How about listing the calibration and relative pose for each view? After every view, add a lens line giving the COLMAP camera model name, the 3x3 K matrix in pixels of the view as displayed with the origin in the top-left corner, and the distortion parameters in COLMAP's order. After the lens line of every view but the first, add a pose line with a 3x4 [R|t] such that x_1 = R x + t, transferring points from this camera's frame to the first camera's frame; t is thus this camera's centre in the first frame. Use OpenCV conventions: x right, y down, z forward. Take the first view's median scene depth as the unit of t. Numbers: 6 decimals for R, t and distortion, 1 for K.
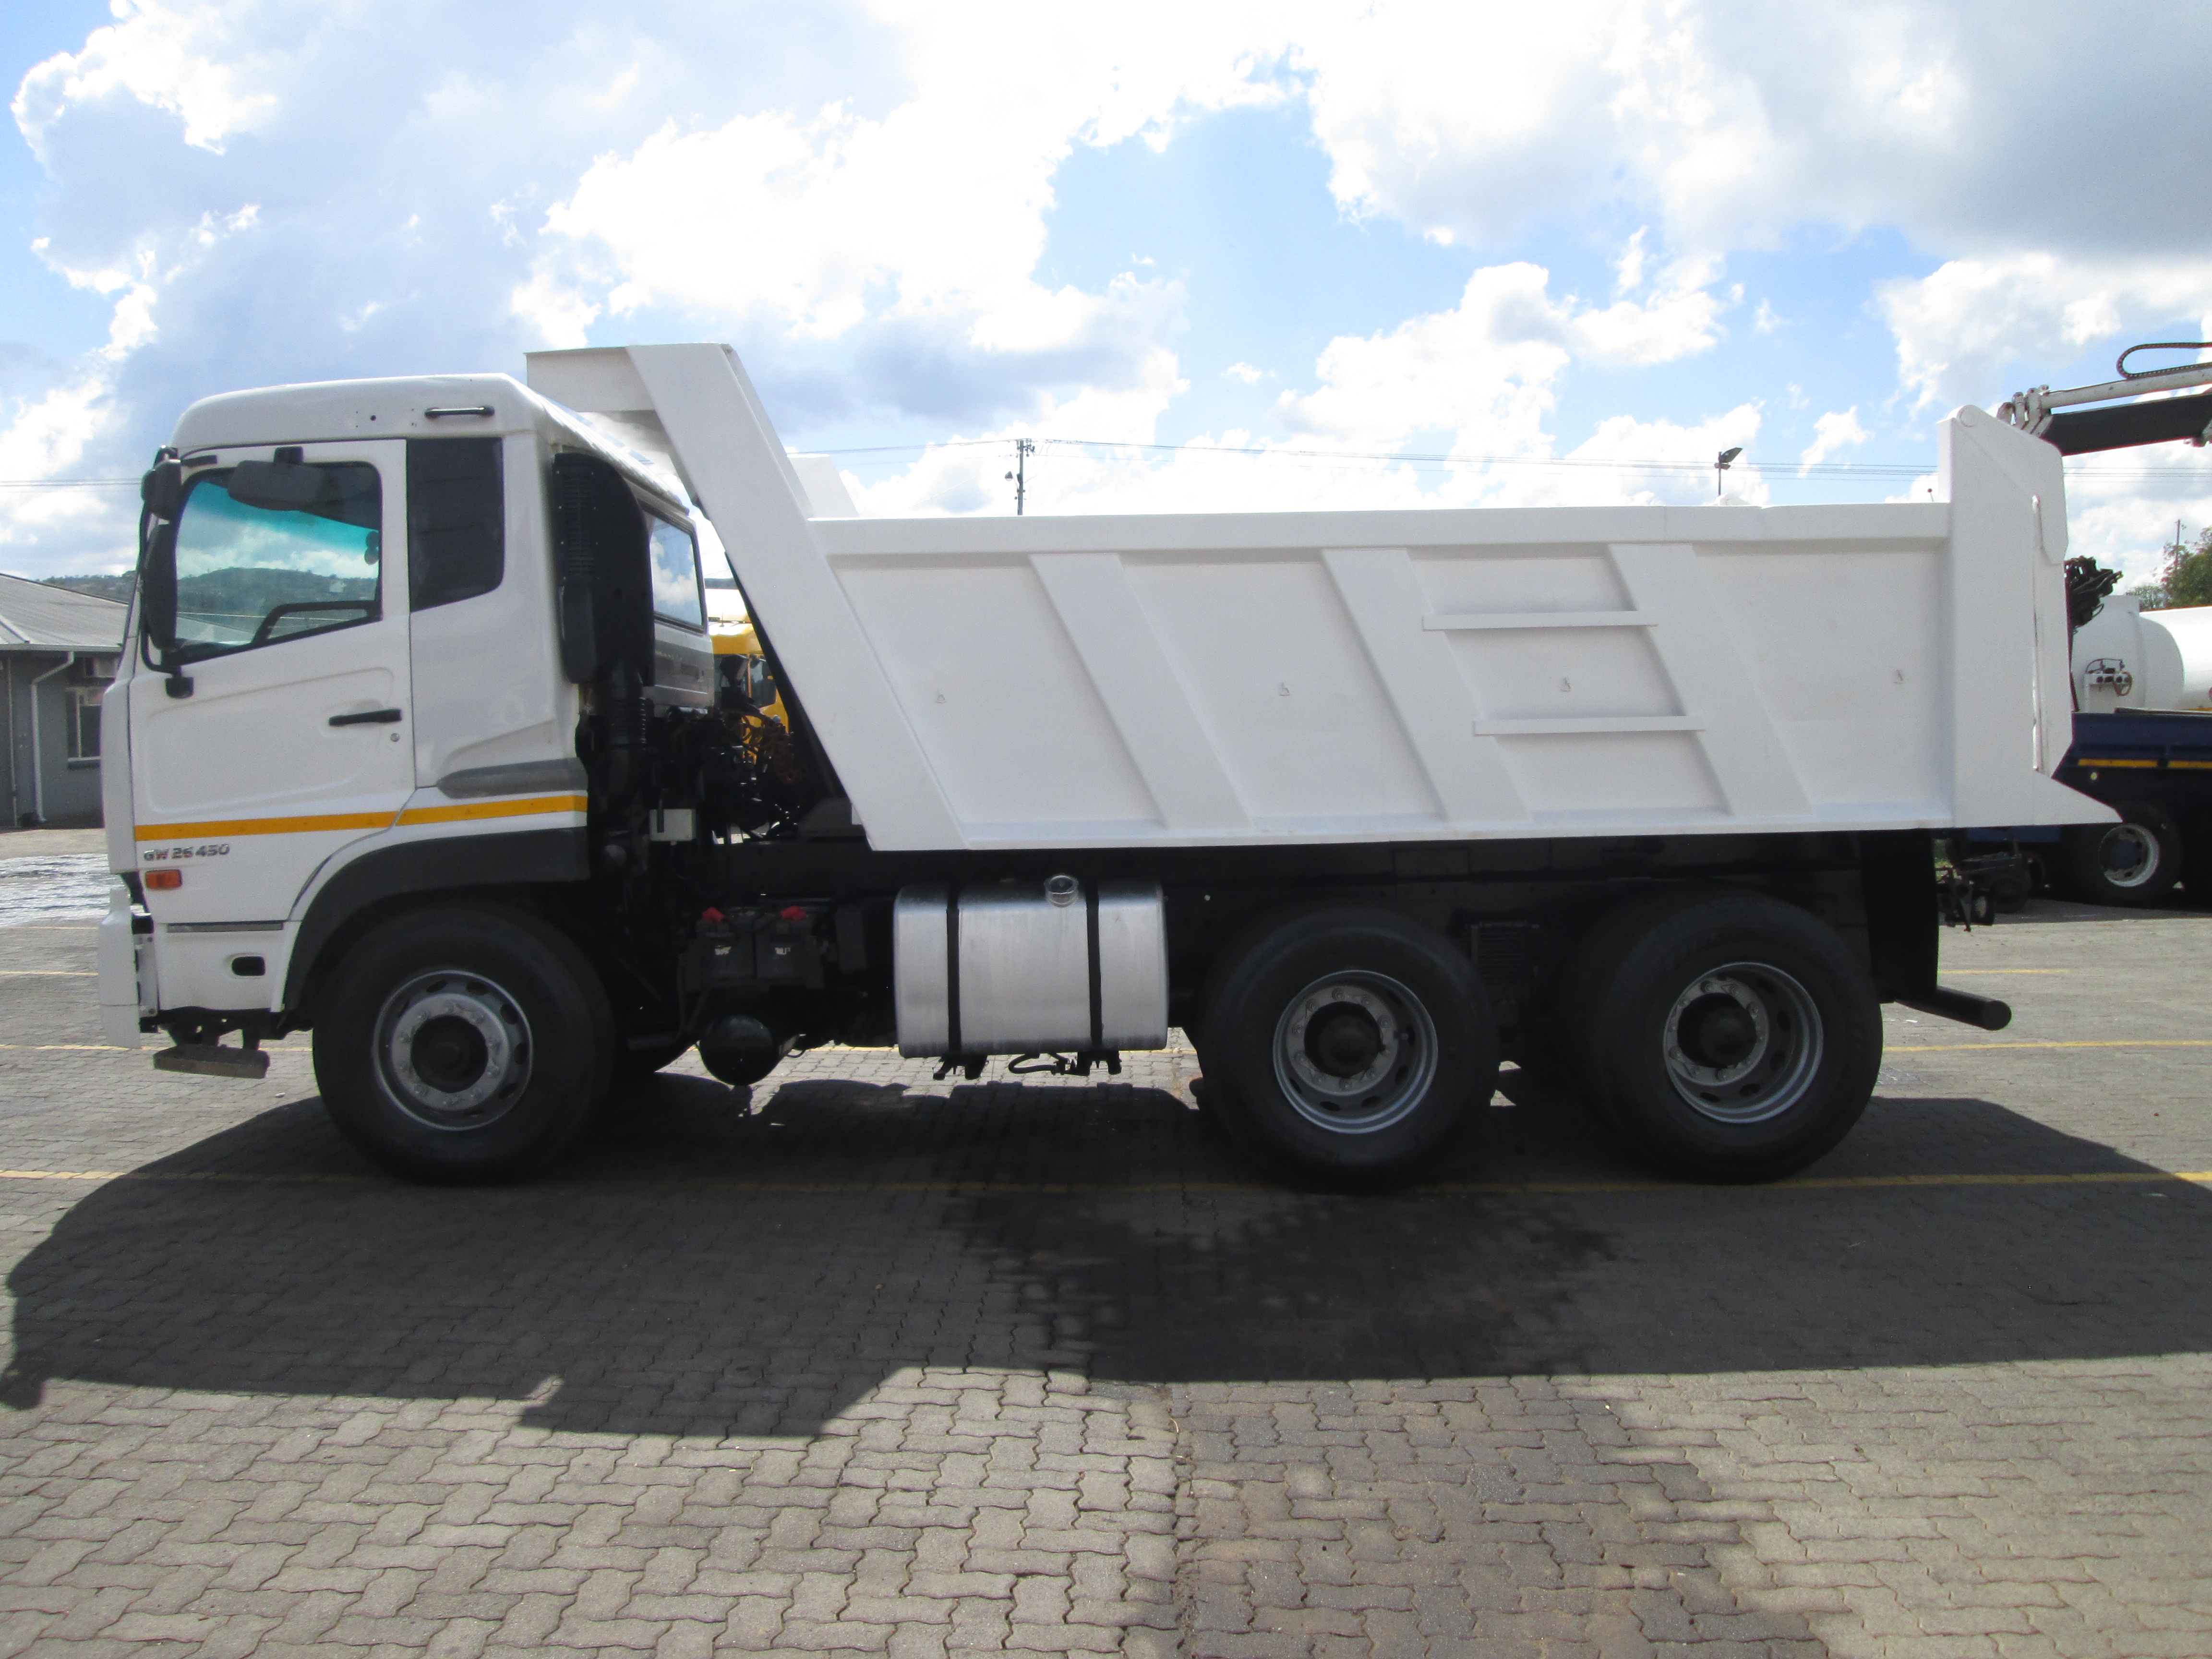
lens RADIAL K [[1829.0, 0, 1108.1], [0, 1829.0, 822.6], [0, 0, 1]] dist [-0.074089, 0.067178]
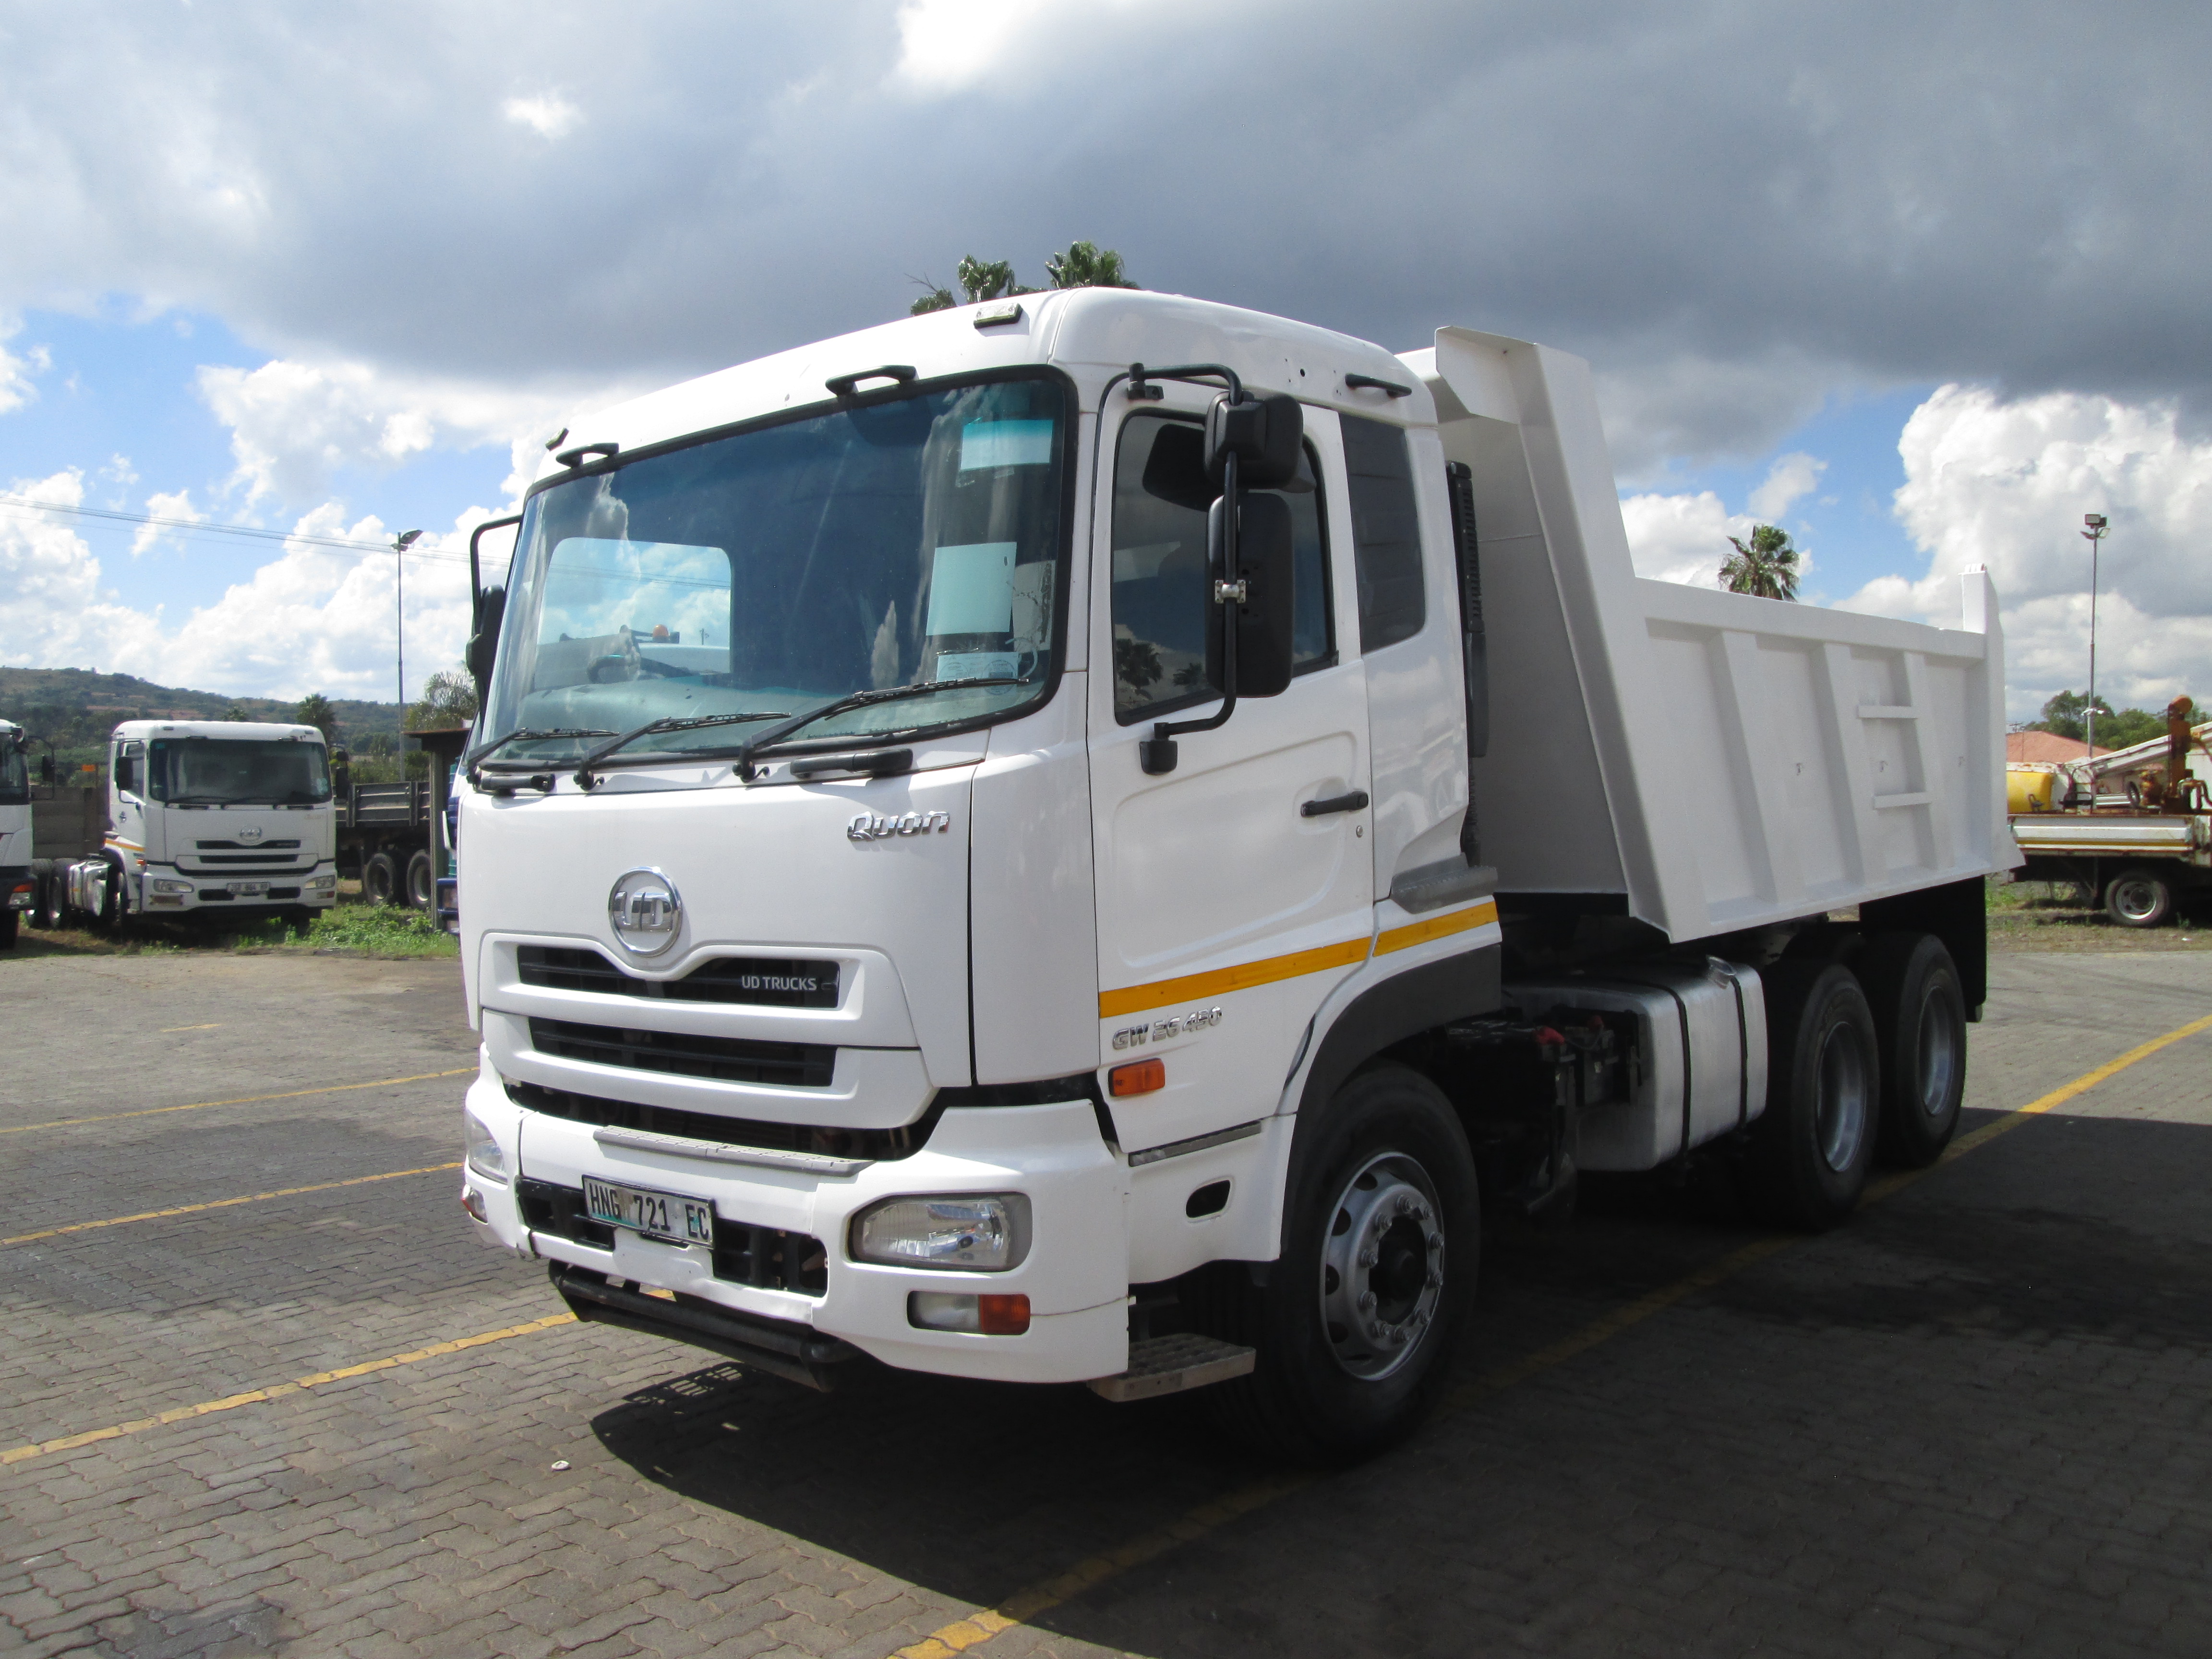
lens RADIAL K [[1829.0, 0, 1145.1], [0, 1829.0, 827.1], [0, 0, 1]] dist [-0.074089, 0.067178]
pose [[0.649454, -0.020873, 0.760115, -0.983924], [0.056348, 0.998196, -0.020734, -0.038888], [-0.758311, 0.056297, 0.649458, 0.601738]]
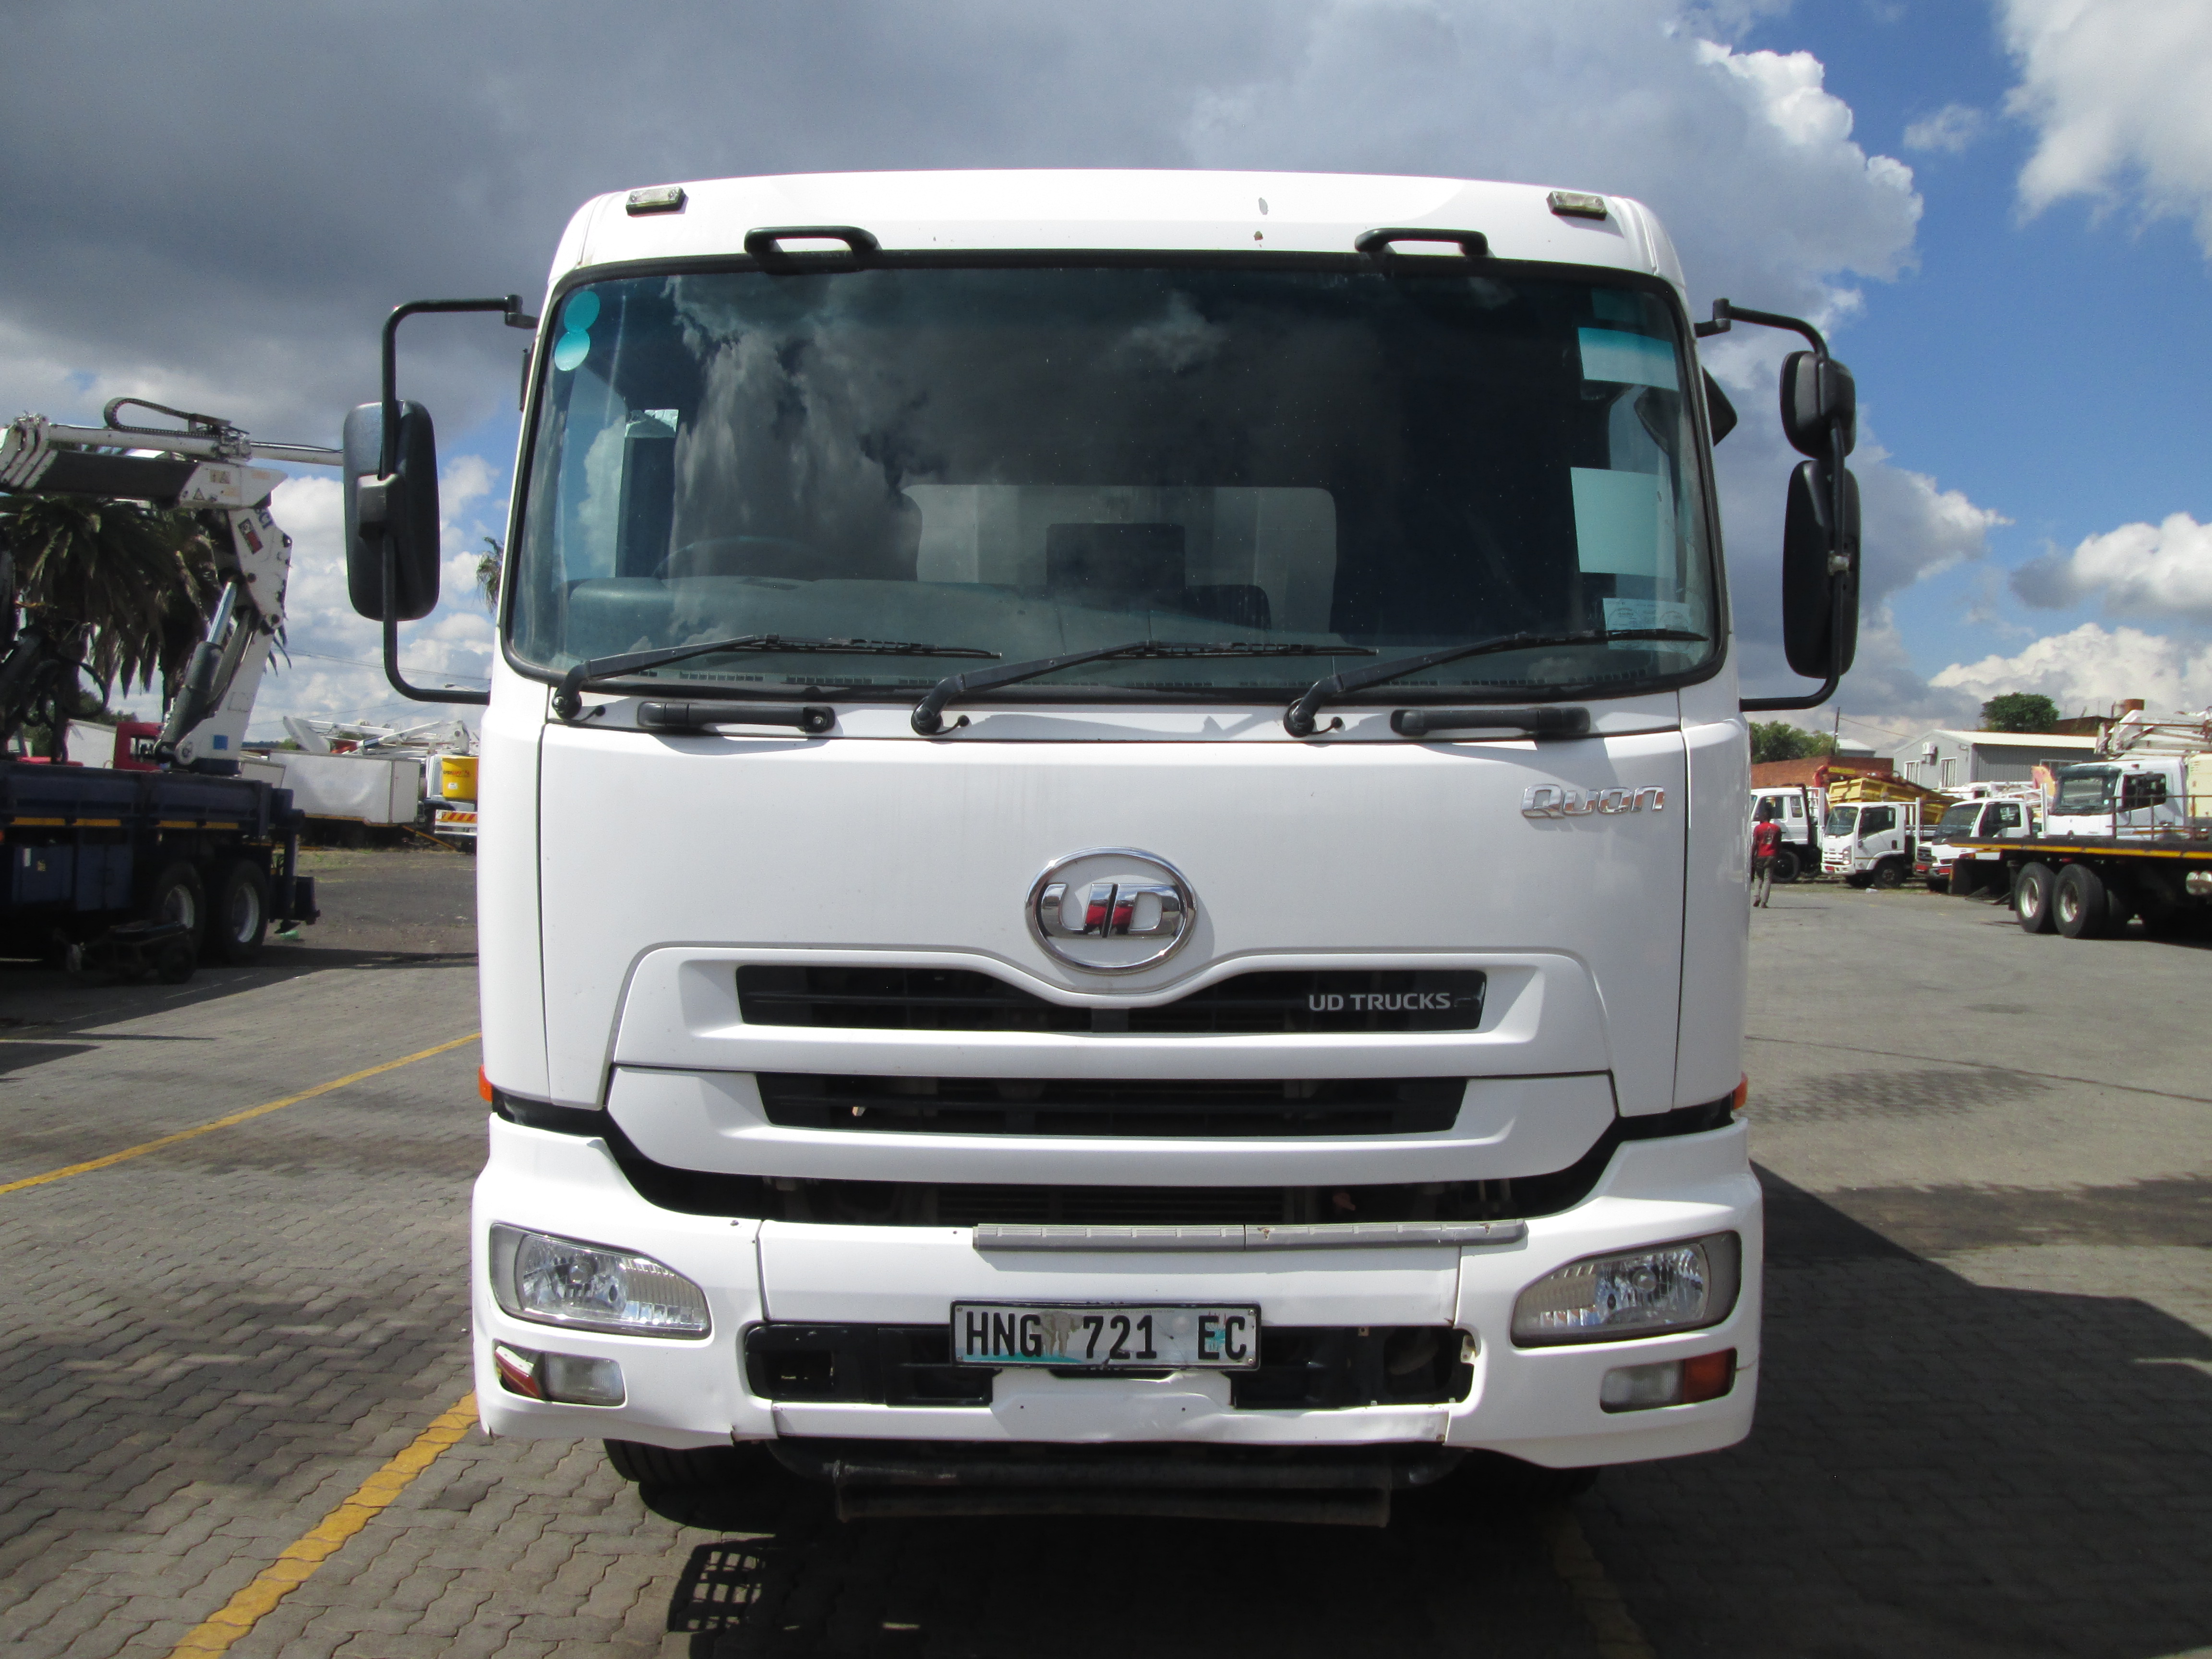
lens RADIAL K [[1829.0, 0, 1120.8], [0, 1829.0, 808.0], [0, 0, 1]] dist [-0.074089, 0.067178]
pose [[0.007390, -0.001533, 0.999972, -1.070068], [0.035809, 0.999358, 0.001267, -0.059479], [-0.999331, 0.035799, 0.007440, 1.174947]]
